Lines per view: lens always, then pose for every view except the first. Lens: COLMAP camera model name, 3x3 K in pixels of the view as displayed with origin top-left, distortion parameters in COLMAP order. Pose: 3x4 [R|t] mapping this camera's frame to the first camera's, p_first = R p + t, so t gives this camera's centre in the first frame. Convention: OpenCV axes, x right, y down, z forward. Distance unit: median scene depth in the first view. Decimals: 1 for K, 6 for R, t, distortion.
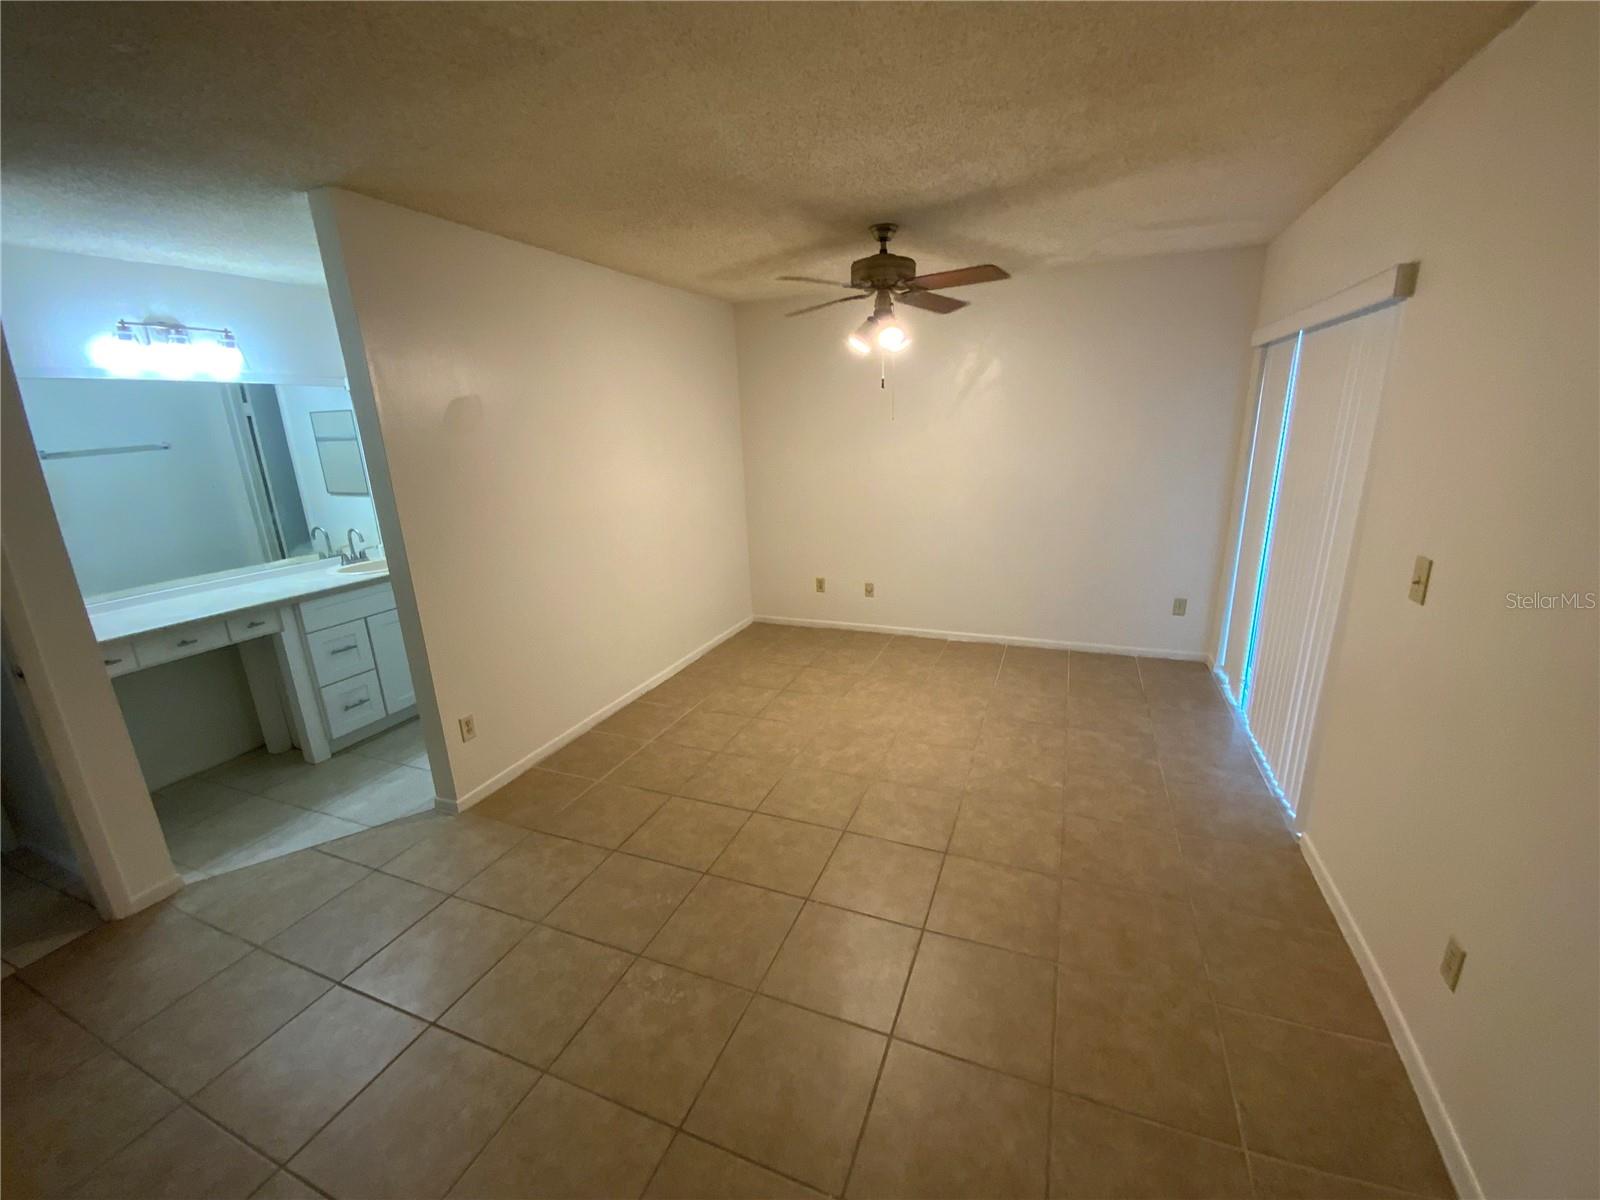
lens RADIAL K [[653.1, 0, 803.5], [0, 653.1, 596.5], [0, 0, 1]] dist [0.008631, -0.013632]
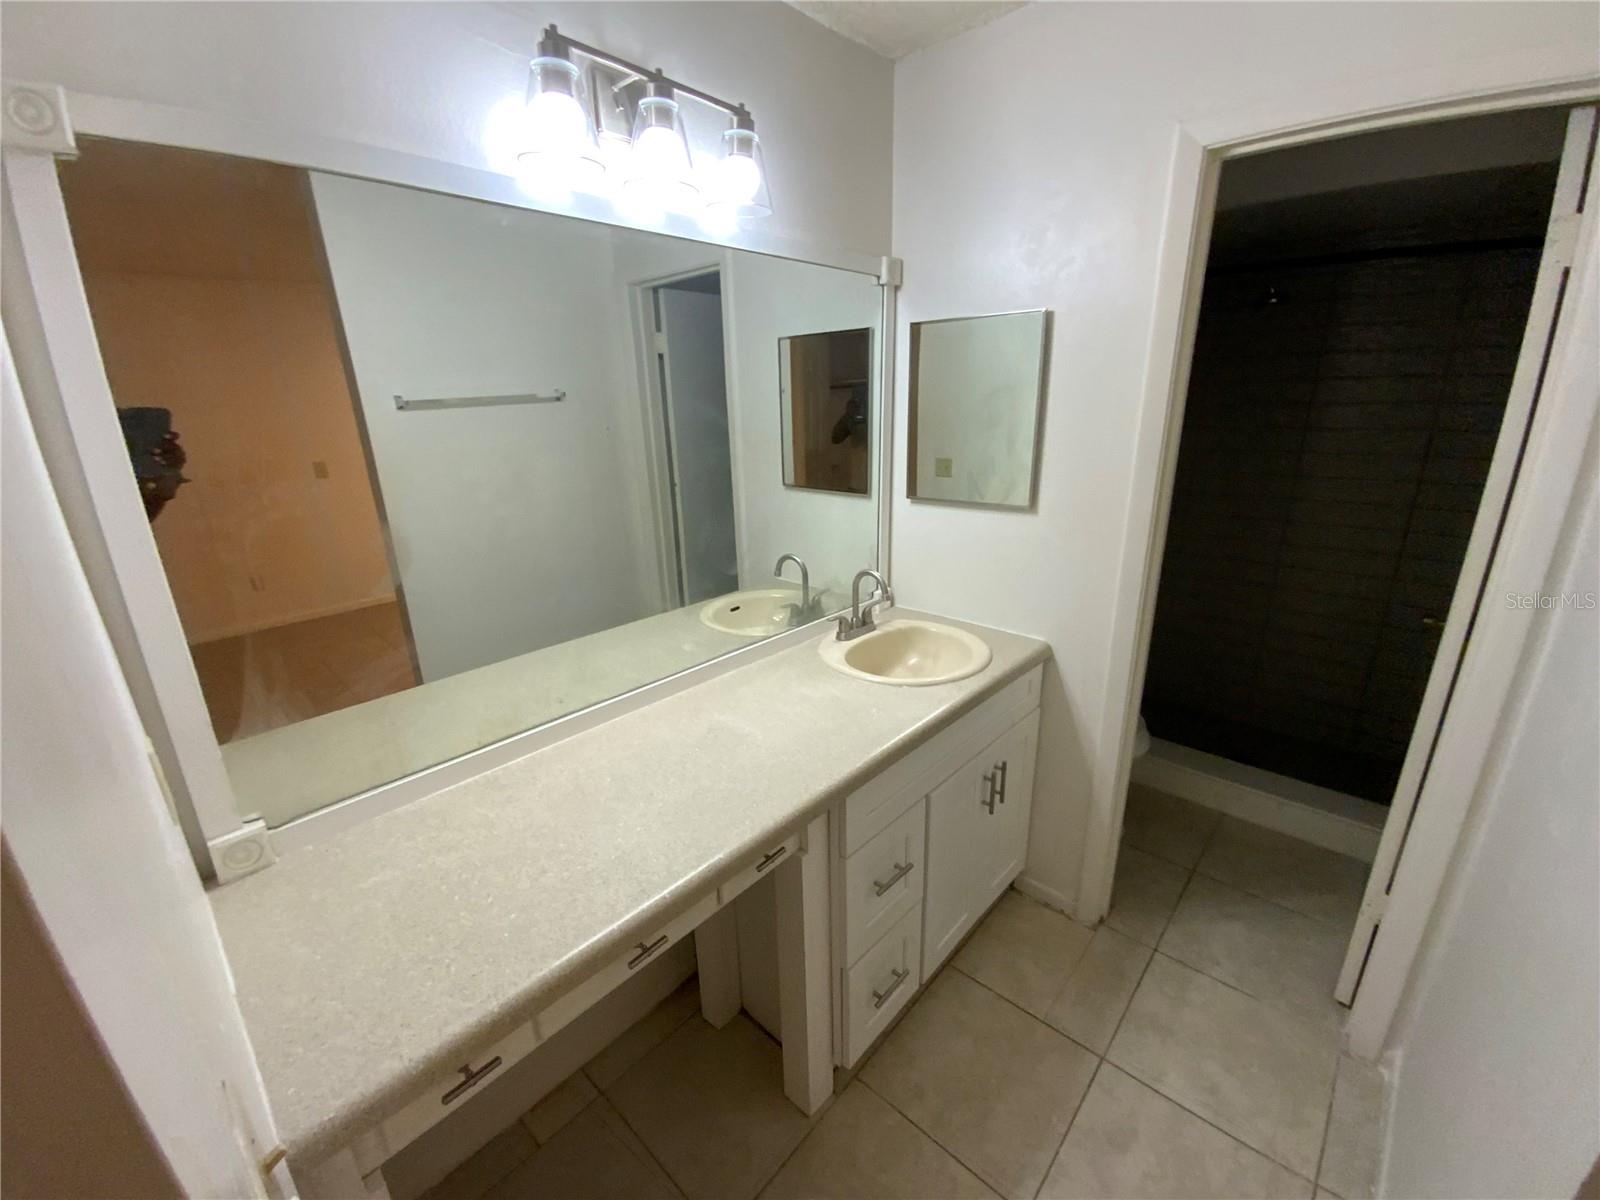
lens RADIAL K [[653.1, 0, 795.9], [0, 653.1, 603.2], [0, 0, 1]] dist [0.008631, -0.013632]
pose [[0.935327, 0.119025, -0.333163, -0.561922], [-0.103279, 0.992549, 0.064650, -0.102982], [0.338375, -0.026060, 0.940650, 0.505439]]
